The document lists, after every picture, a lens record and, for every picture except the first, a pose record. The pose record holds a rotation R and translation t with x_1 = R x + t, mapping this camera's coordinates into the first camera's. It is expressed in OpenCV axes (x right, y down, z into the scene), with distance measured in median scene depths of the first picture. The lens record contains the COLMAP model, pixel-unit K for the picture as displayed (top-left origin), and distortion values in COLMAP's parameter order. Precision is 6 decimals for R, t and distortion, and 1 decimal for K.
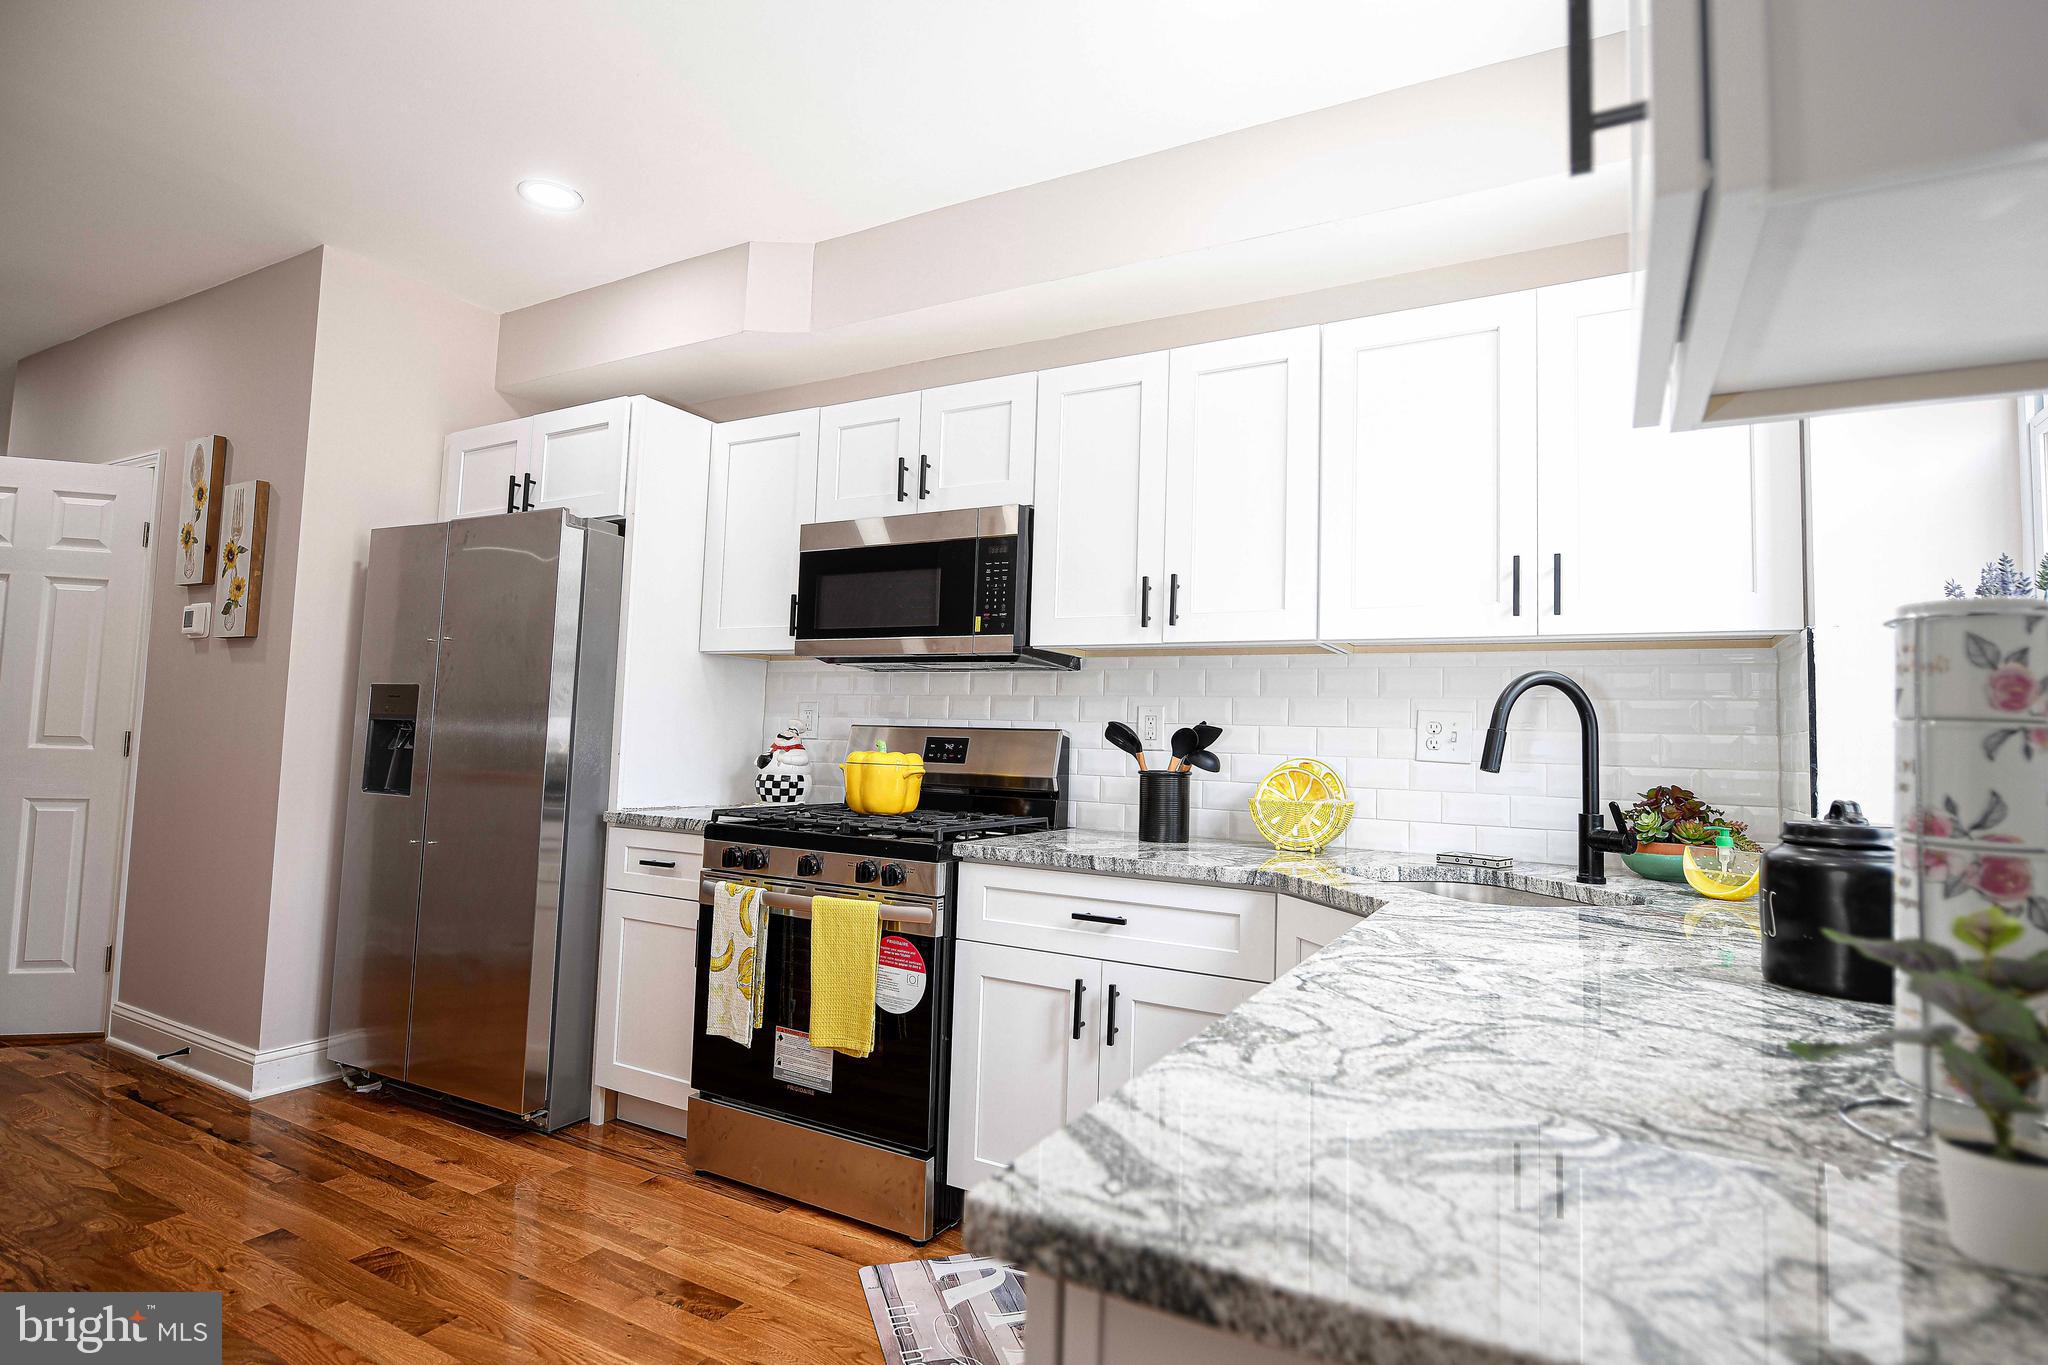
lens RADIAL K [[1027.2, 0, 1025.7], [0, 1027.2, 672.7], [0, 0, 1]] dist [-0.004632, -0.000631]
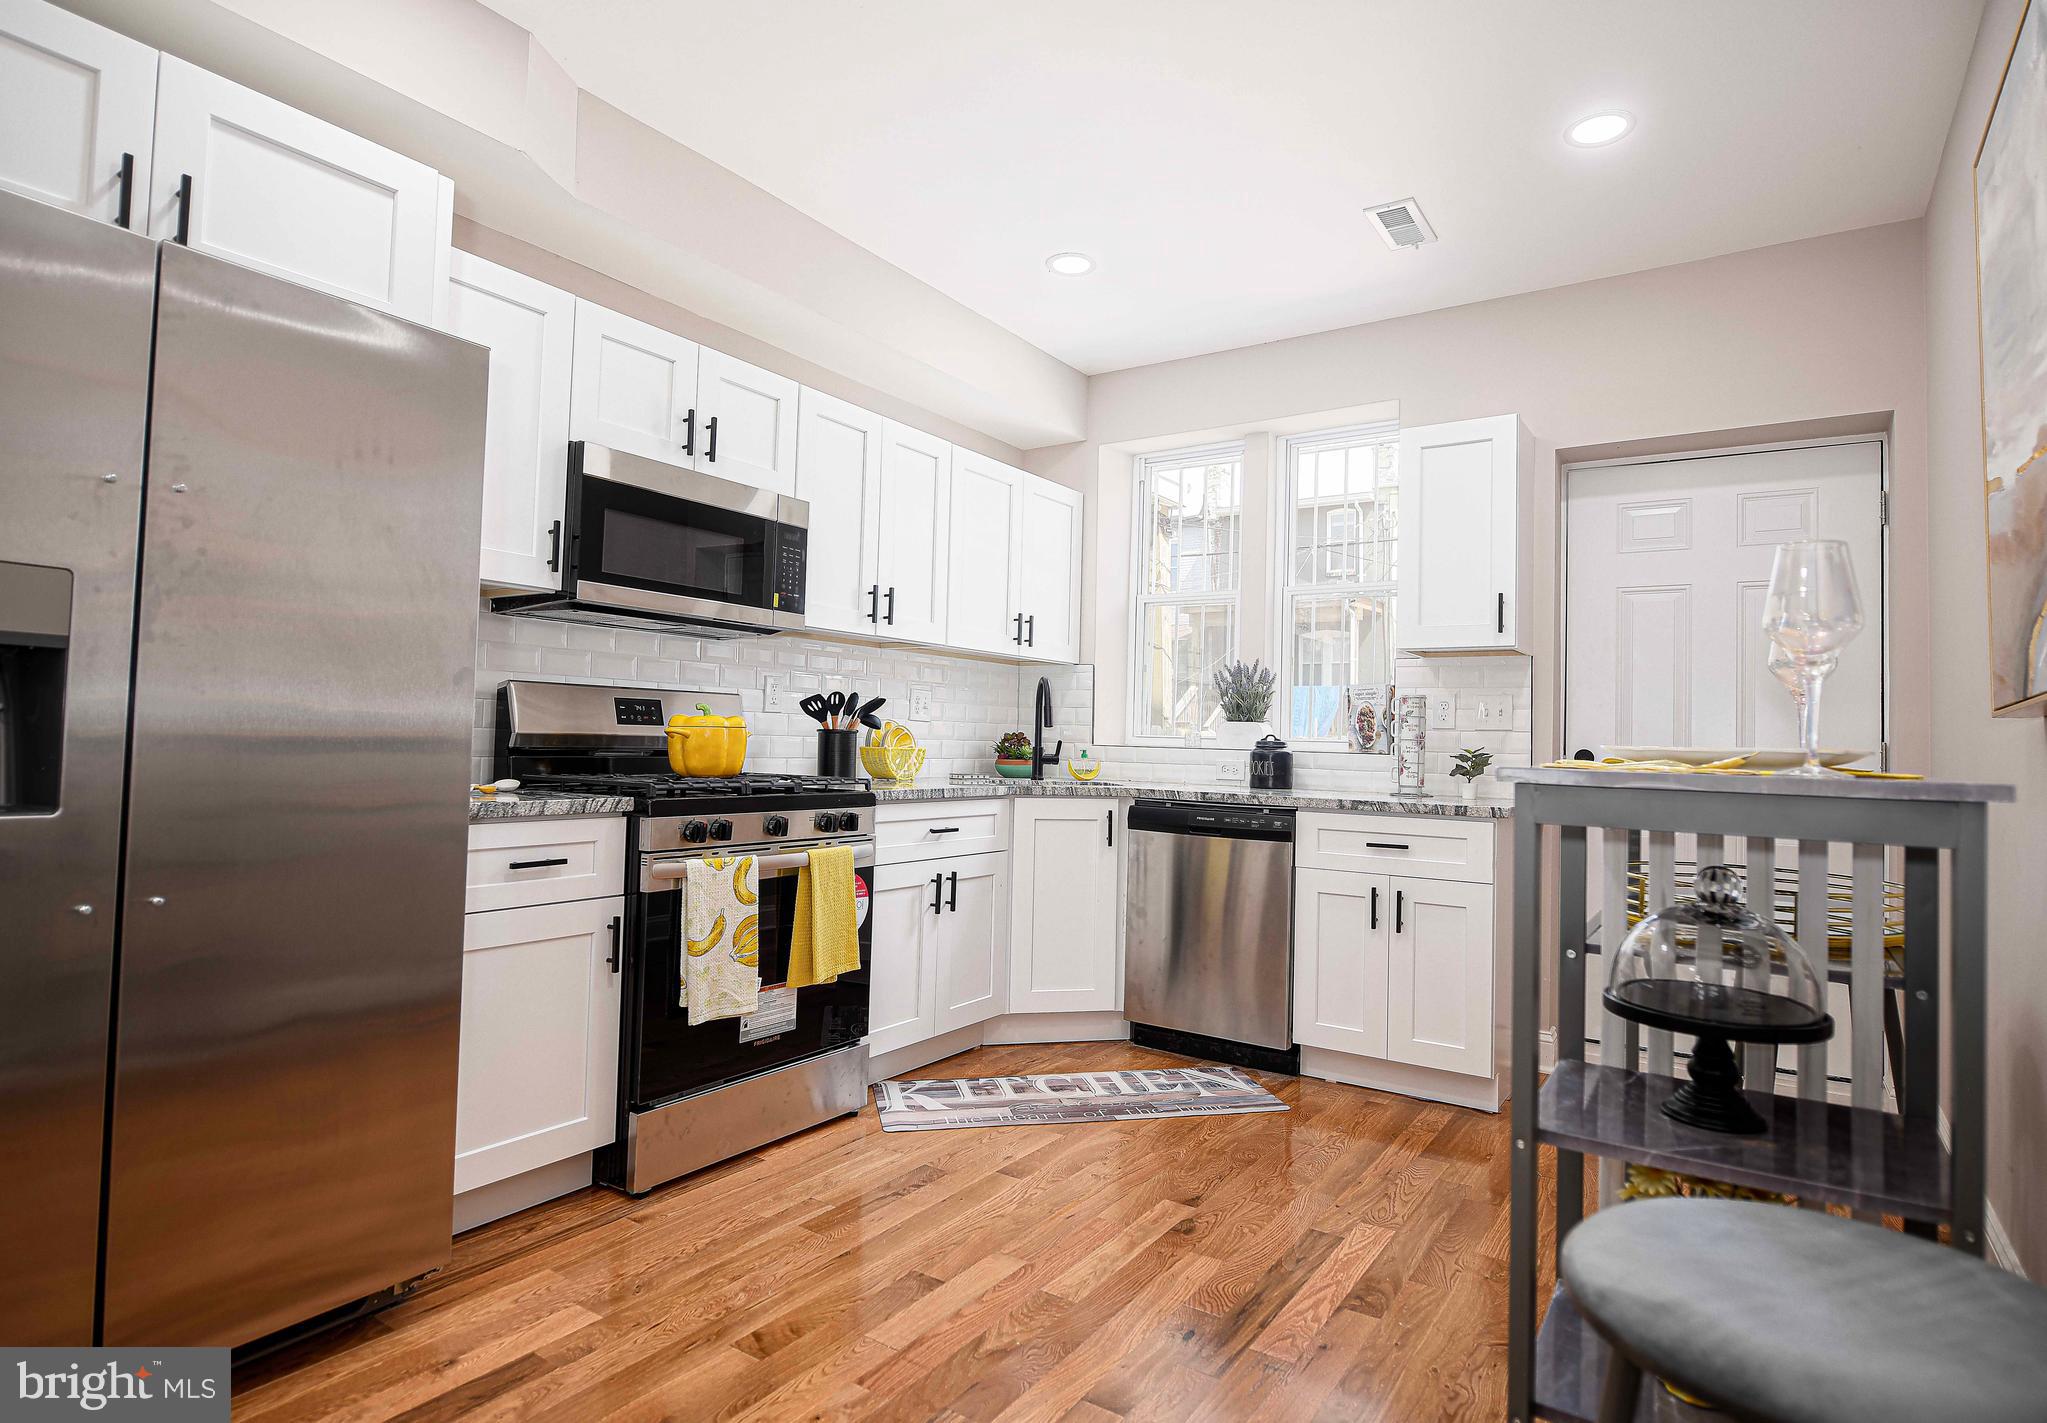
lens RADIAL K [[1108.7, 0, 1025.2], [0, 1108.7, 709.5], [0, 0, 1]] dist [-0.003224, -0.000872]
pose [[0.086344, 0.000824, 0.996265, -1.286776], [-0.089145, 0.995995, 0.006902, 0.039731], [-0.992269, -0.089408, 0.086071, 0.657432]]
